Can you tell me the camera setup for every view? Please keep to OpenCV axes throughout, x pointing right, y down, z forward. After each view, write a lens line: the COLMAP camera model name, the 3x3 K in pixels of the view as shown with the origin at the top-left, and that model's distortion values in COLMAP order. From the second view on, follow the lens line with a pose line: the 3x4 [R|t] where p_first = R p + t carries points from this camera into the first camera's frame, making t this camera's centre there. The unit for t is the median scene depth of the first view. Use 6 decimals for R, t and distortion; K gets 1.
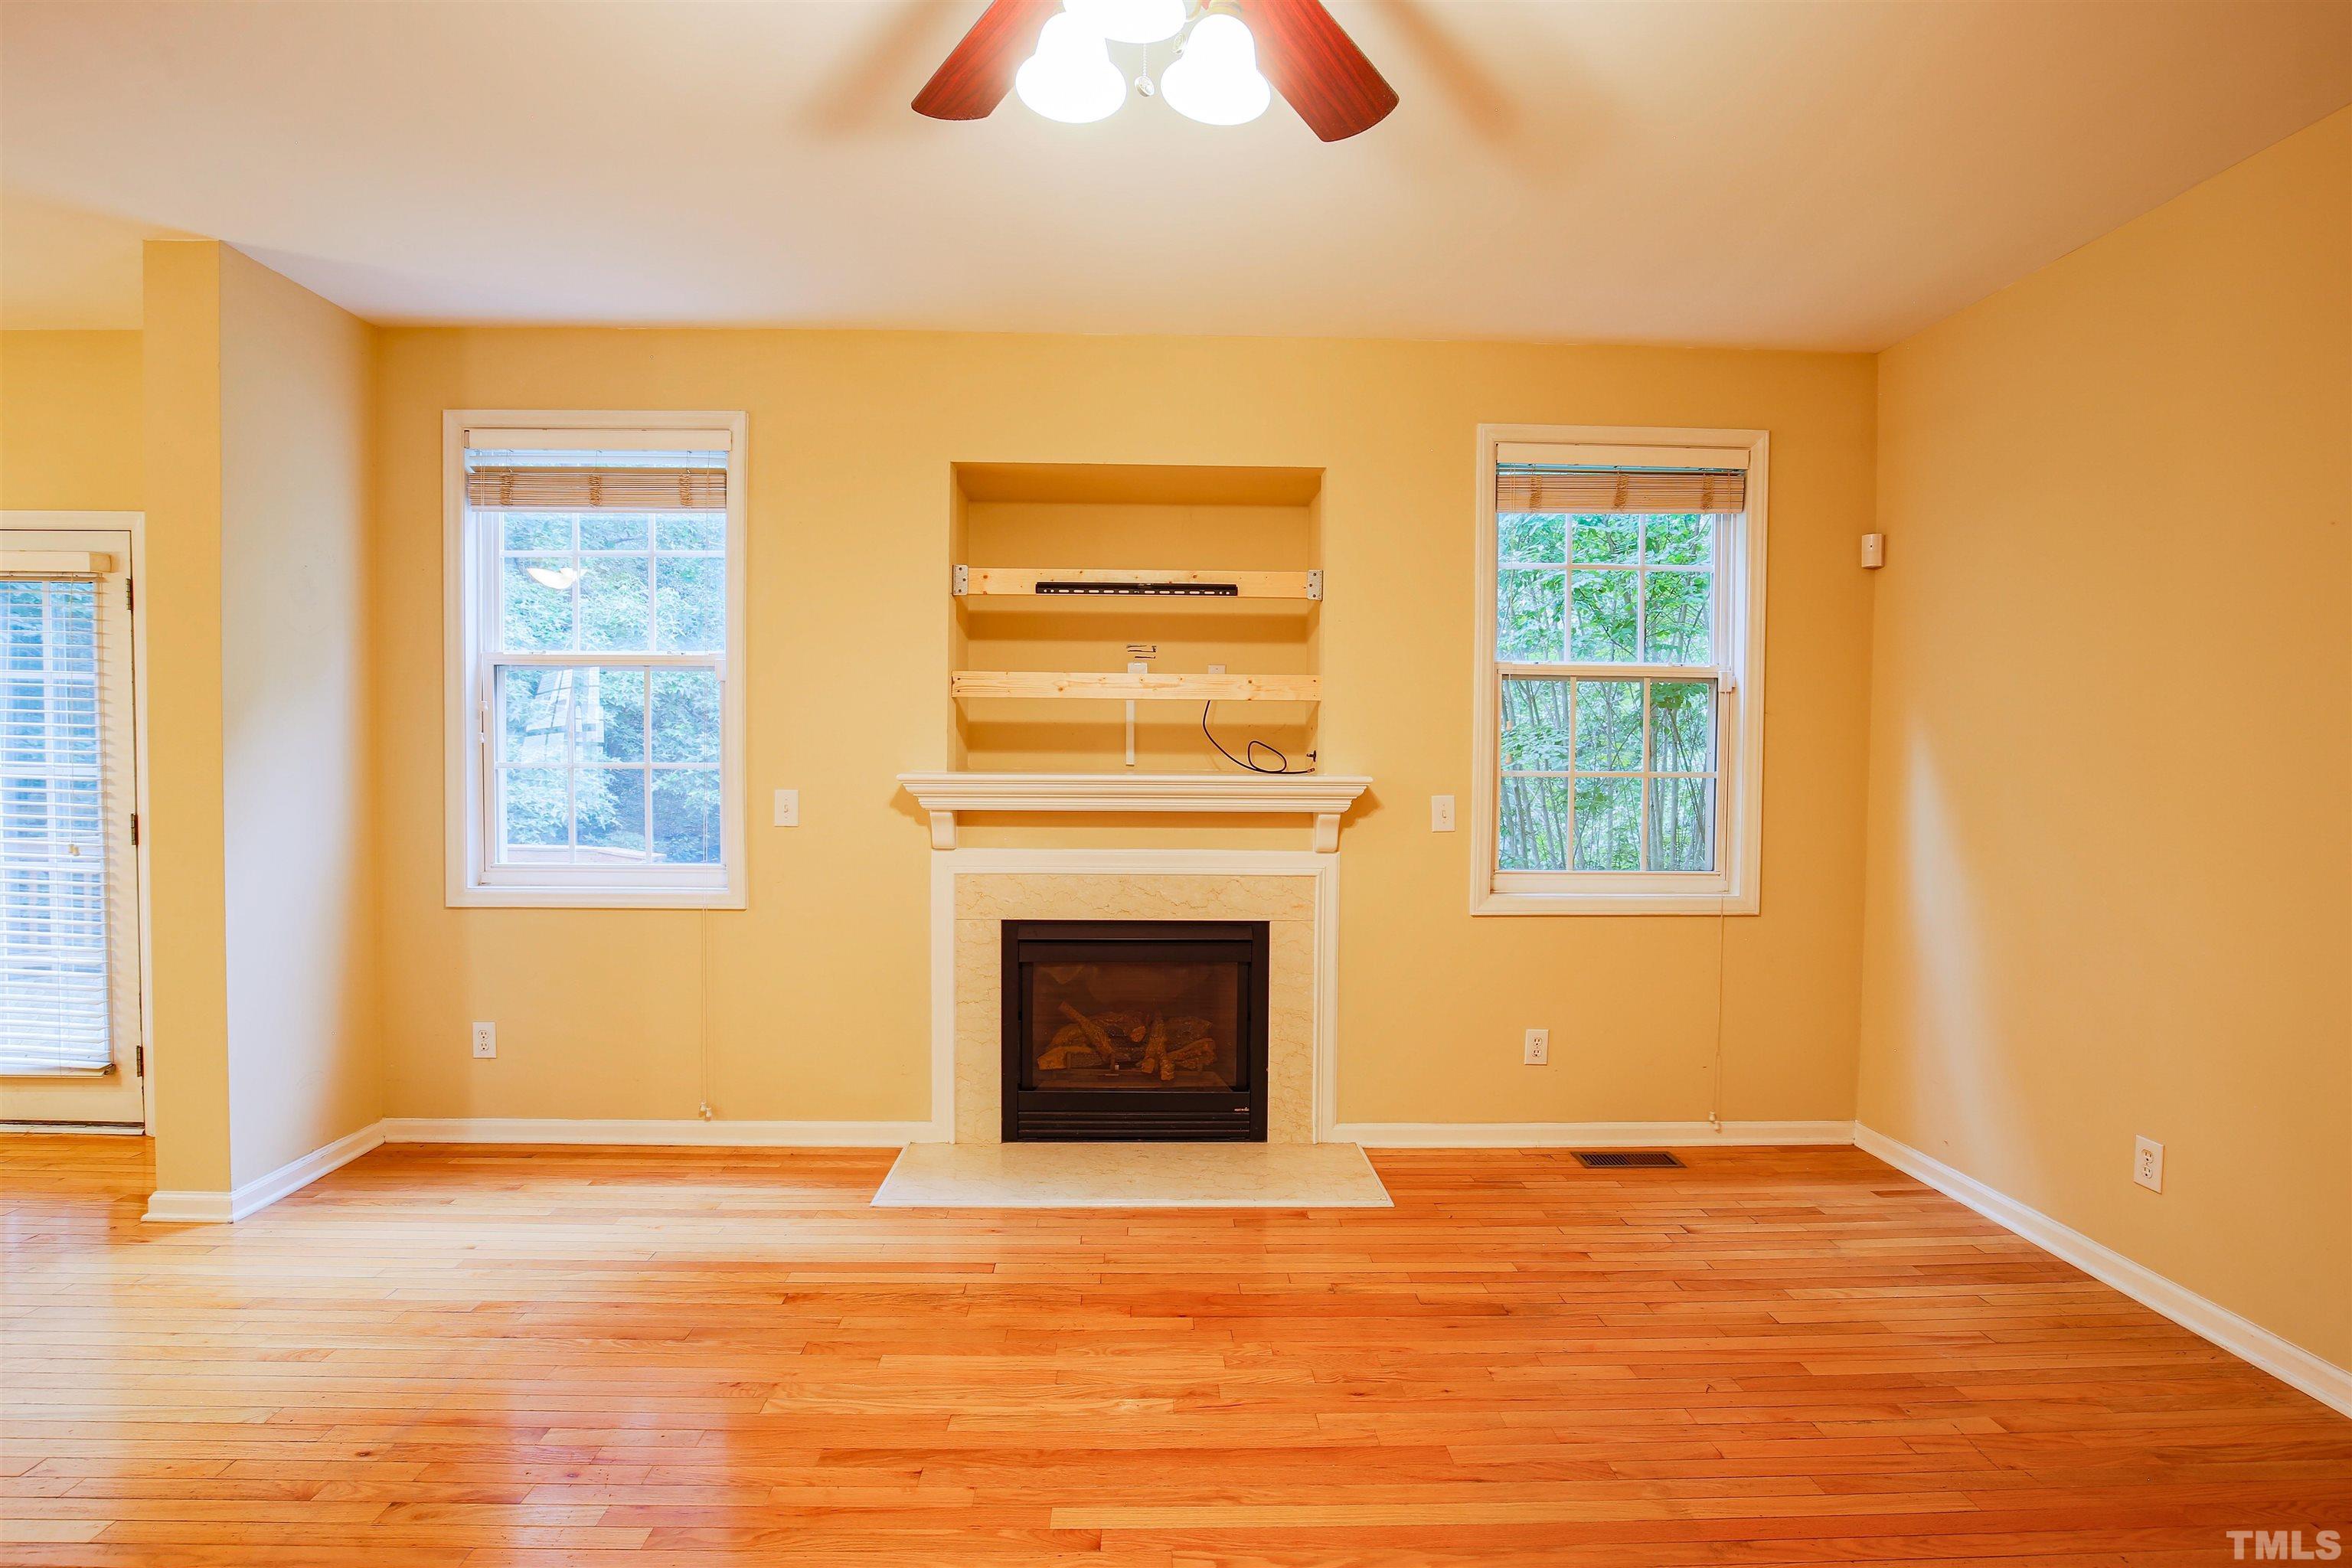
lens RADIAL K [[1144.8, 0, 1176.0], [0, 1144.8, 784.0], [0, 0, 1]] dist [-0.039979, 0.008189]
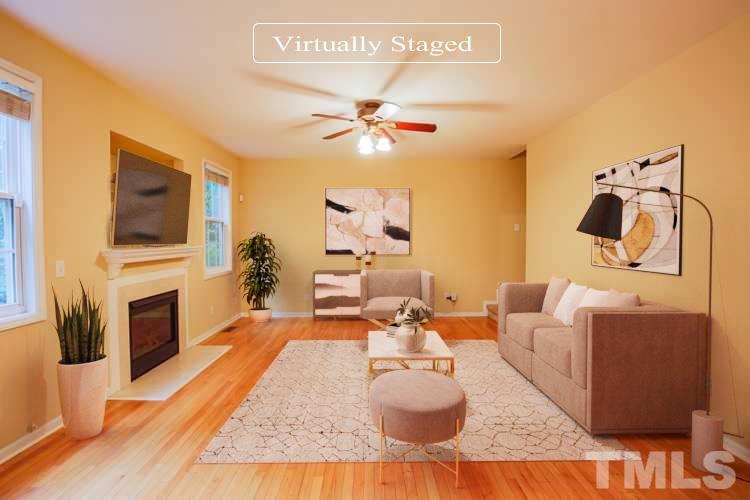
lens RADIAL K [[365.0, 0, 375.0], [0, 365.0, 250.0], [0, 0, 1]] dist [-0.039979, 0.008189]
pose [[0.013173, -0.041030, 0.999071, -1.004172], [0.026814, 0.998813, 0.040665, -0.026408], [-0.999554, 0.026254, 0.014258, 0.389579]]
